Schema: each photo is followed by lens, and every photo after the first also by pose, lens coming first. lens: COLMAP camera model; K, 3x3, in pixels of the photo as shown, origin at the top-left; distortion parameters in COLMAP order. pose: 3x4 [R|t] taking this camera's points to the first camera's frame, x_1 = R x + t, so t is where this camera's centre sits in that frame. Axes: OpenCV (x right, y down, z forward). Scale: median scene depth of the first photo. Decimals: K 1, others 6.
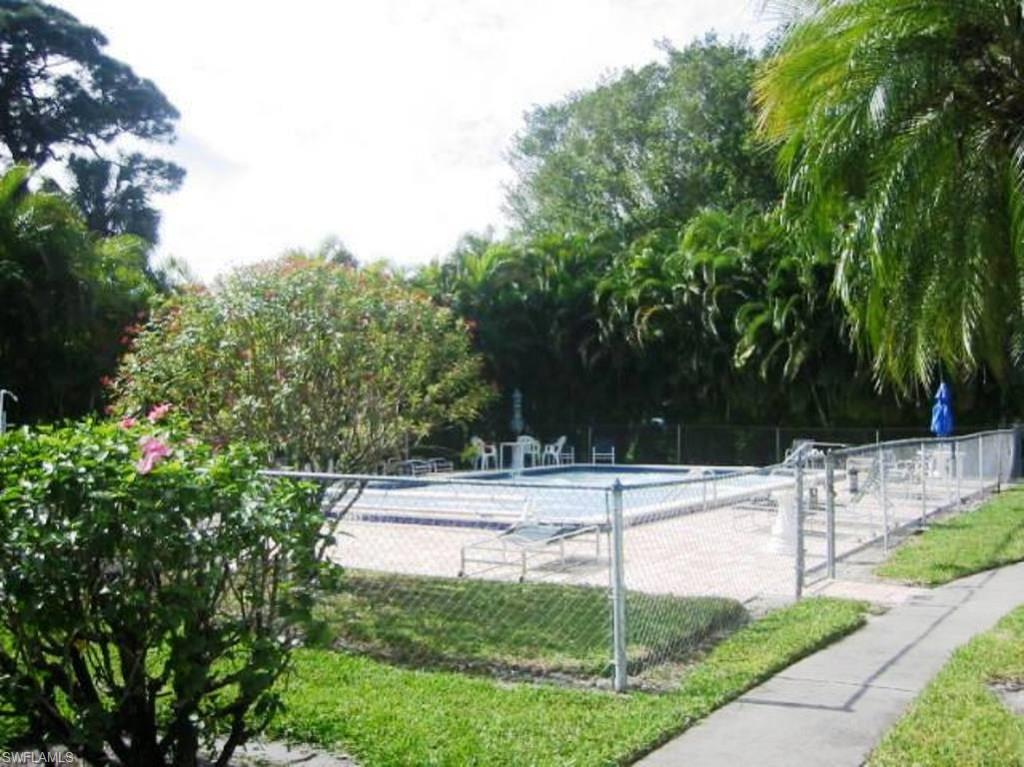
lens RADIAL K [[1047.2, 0, 518.1], [0, 1047.2, 380.6], [0, 0, 1]] dist [-0.089935, 0.000000]
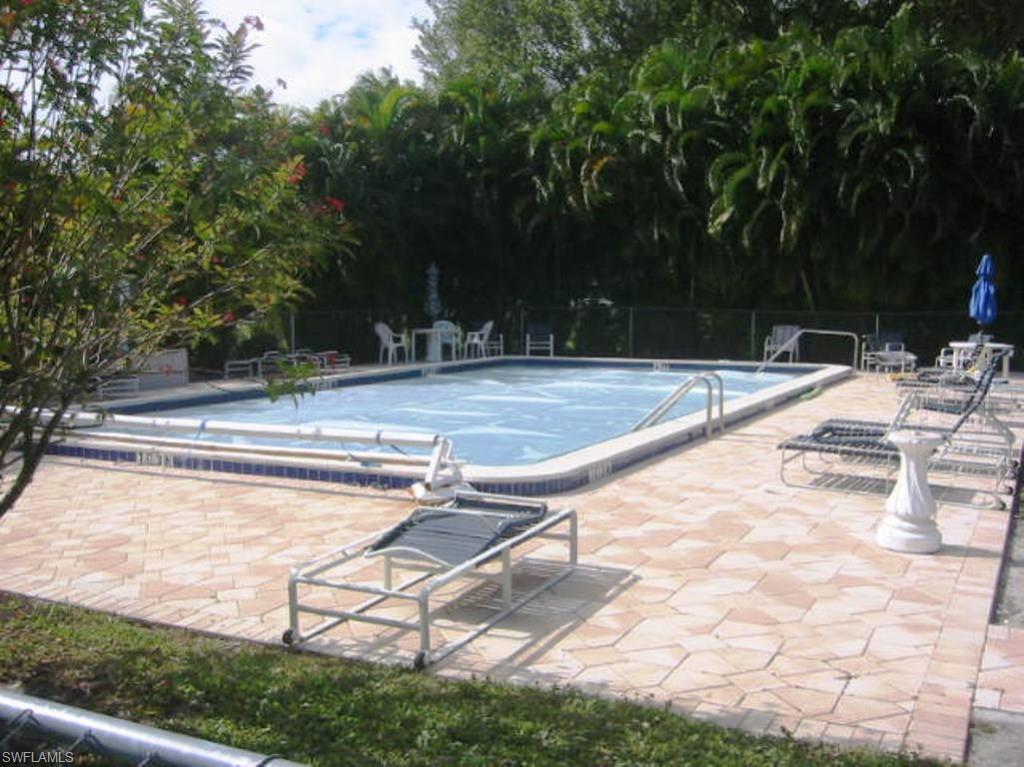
lens RADIAL K [[1047.2, 0, 520.0], [0, 1047.2, 381.6], [0, 0, 1]] dist [-0.089935, 0.000000]
pose [[0.997064, -0.006907, 0.076261, 0.004411], [-0.001777, 0.993568, 0.113224, 0.007973], [-0.076553, -0.113027, 0.990638, 0.200371]]
